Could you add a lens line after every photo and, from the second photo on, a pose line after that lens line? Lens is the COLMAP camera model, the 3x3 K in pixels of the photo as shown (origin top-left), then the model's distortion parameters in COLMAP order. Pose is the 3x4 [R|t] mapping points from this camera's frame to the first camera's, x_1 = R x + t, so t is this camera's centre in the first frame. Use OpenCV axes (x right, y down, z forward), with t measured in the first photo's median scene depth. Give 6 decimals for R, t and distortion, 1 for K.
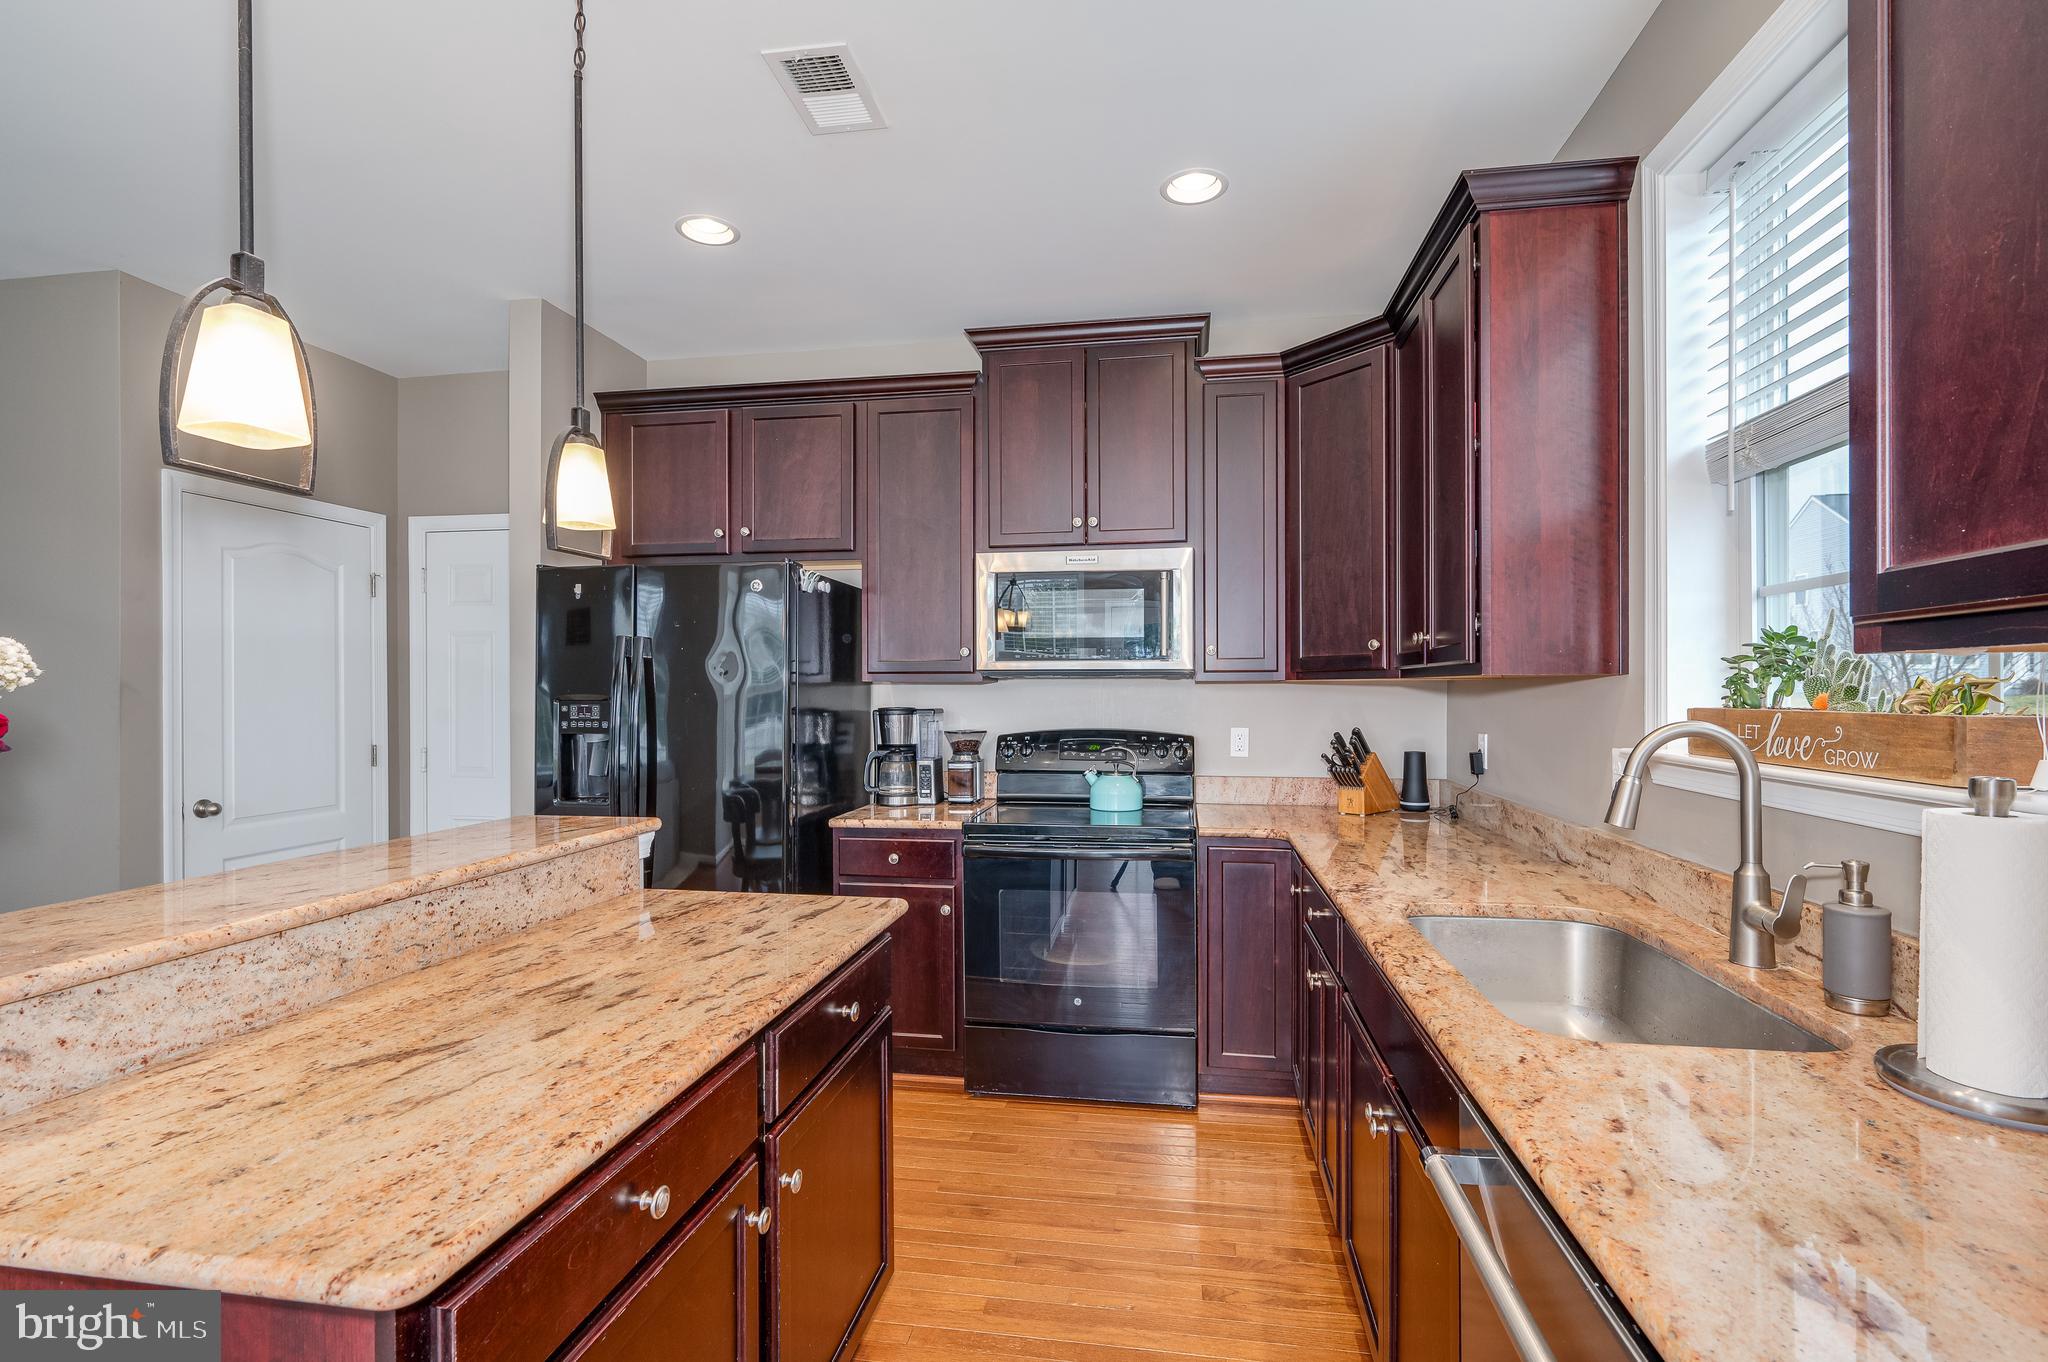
lens RADIAL K [[914.7, 0, 1033.0], [0, 914.7, 698.1], [0, 0, 1]] dist [0.003101, 0.001078]
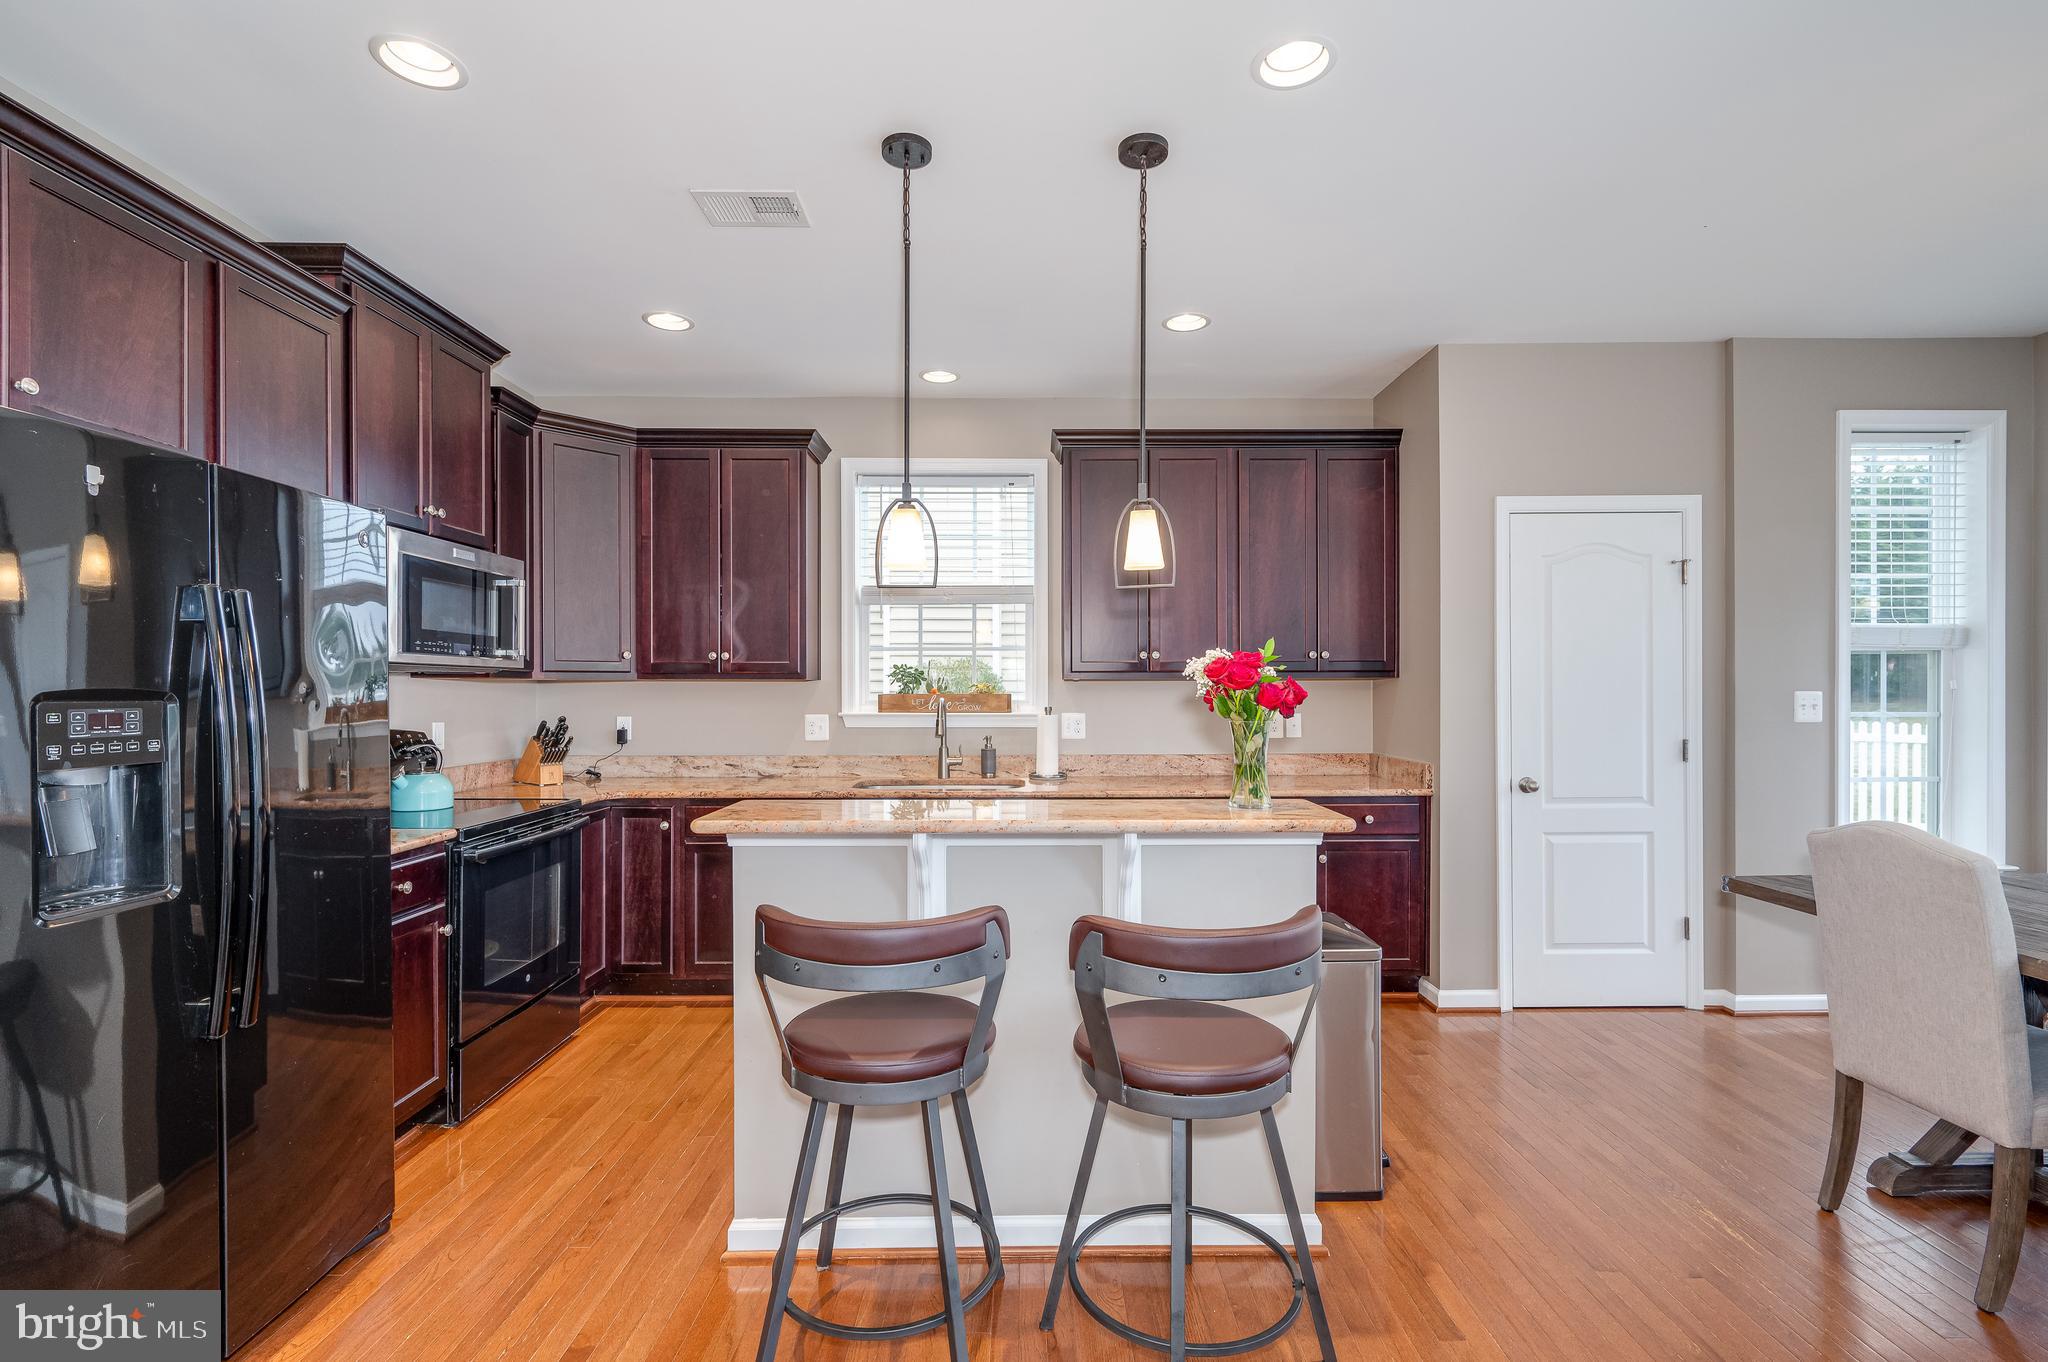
lens RADIAL K [[914.7, 0, 1021.2], [0, 914.7, 692.2], [0, 0, 1]] dist [0.003101, 0.001078]
pose [[-0.149453, -0.001876, 0.988767, -1.006067], [0.007587, 0.999967, 0.003044, 0.000016], [-0.988740, 0.007957, -0.149434, 0.543565]]
